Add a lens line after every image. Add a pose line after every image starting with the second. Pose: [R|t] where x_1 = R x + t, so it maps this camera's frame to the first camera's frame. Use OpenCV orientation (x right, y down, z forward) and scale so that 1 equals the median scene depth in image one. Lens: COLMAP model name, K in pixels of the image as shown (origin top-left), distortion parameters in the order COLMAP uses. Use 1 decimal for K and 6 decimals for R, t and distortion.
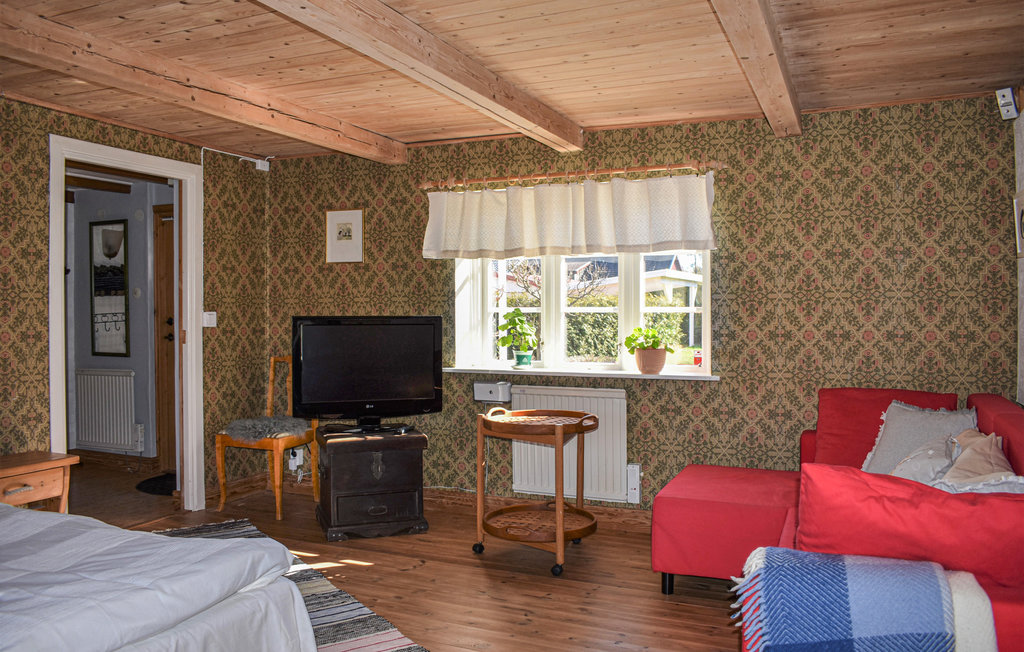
lens RADIAL K [[821.8, 0, 508.5], [0, 821.8, 309.9], [0, 0, 1]] dist [-0.098762, 0.009094]
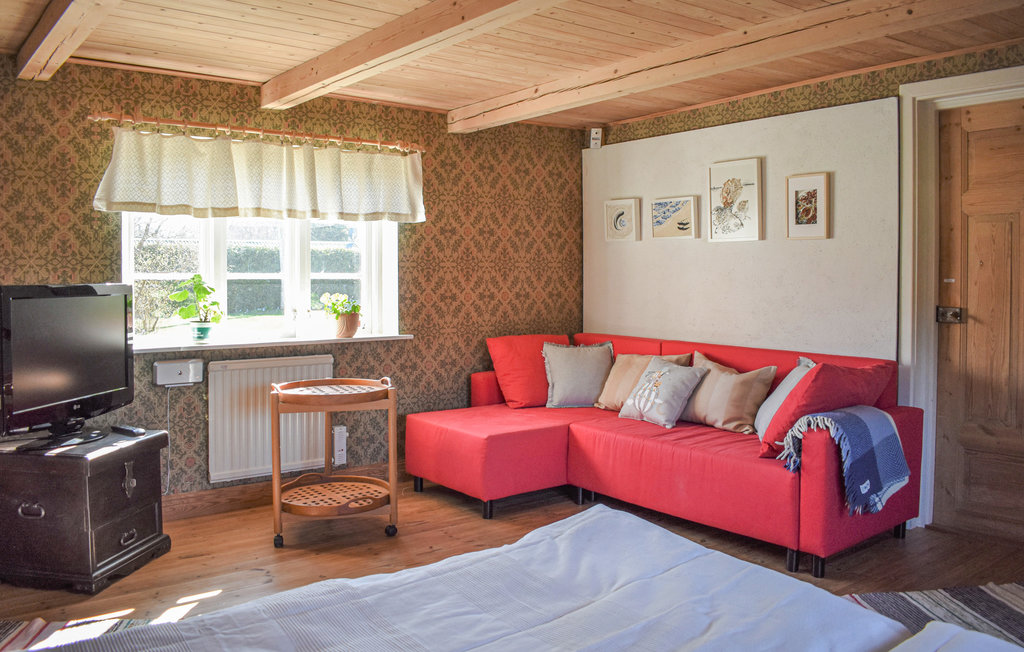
lens RADIAL K [[831.8, 0, 510.8], [0, 831.8, 280.6], [0, 0, 1]] dist [0.004592, -0.113382]
pose [[0.485786, -0.004177, 0.874068, -0.653326], [0.002199, 0.999991, 0.003556, 0.002155], [-0.874075, 0.000195, 0.485791, 0.304358]]
